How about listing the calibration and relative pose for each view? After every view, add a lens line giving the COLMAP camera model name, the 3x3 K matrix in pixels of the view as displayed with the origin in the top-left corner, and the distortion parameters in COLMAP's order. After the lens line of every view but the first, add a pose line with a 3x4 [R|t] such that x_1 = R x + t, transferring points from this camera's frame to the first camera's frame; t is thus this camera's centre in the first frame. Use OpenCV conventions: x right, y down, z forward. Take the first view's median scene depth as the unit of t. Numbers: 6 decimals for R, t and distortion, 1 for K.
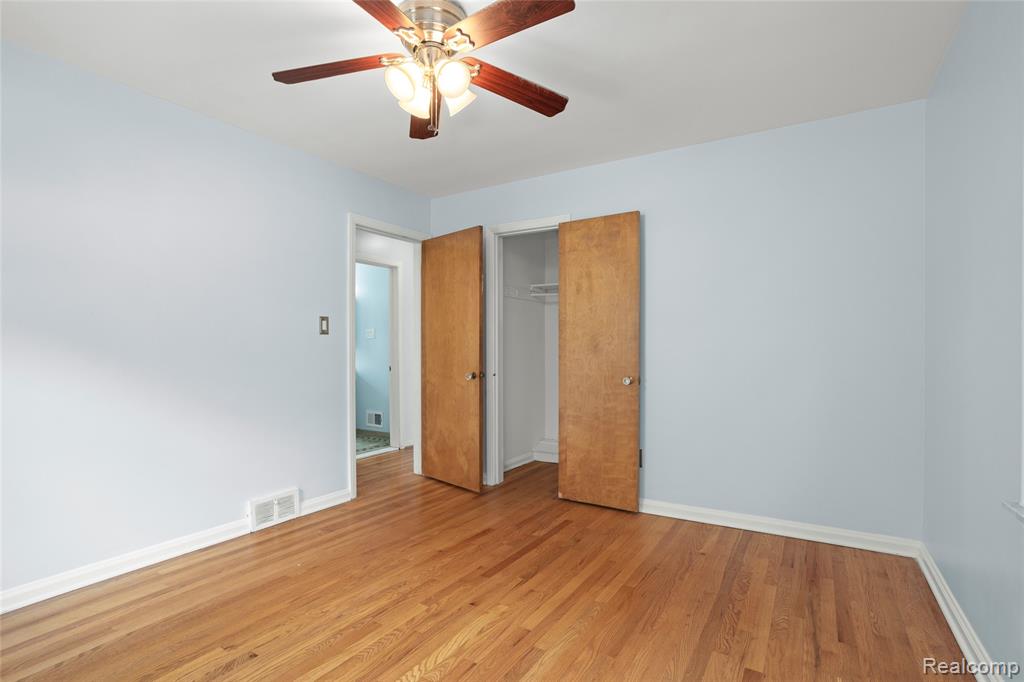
lens RADIAL K [[506.2, 0, 505.3], [0, 506.2, 349.0], [0, 0, 1]] dist [-0.057715, 0.035808]
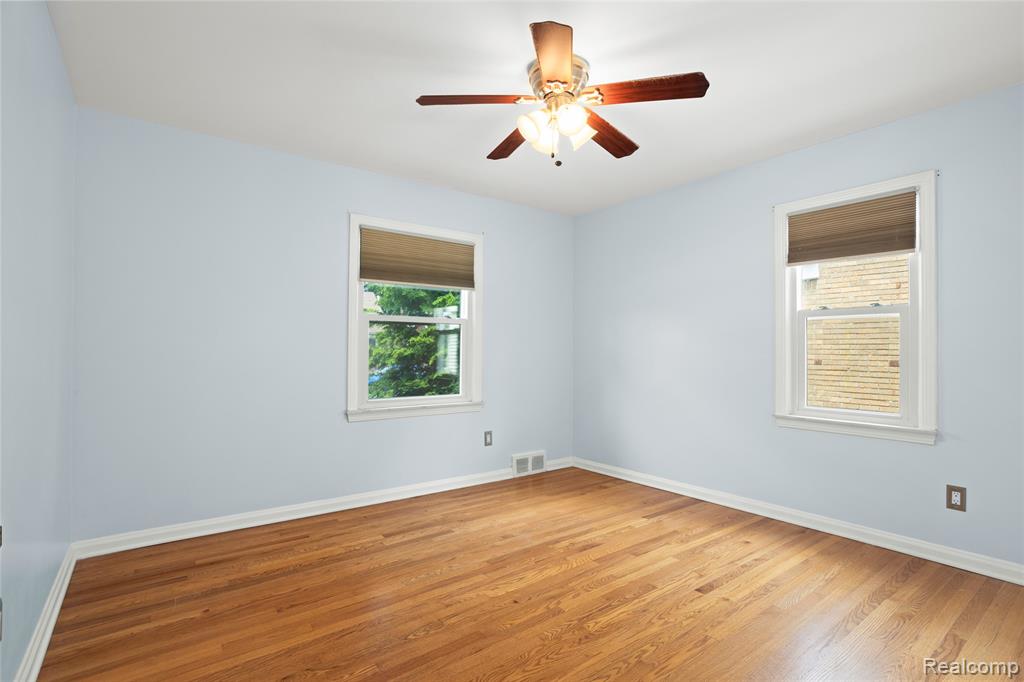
lens RADIAL K [[506.2, 0, 505.3], [0, 506.2, 349.0], [0, 0, 1]] dist [-0.057715, 0.035808]
pose [[-0.938402, -0.002555, 0.345537, -0.410799], [-0.005480, 0.999957, -0.007489, -0.000427], [-0.345503, -0.008922, -0.938375, 2.028756]]
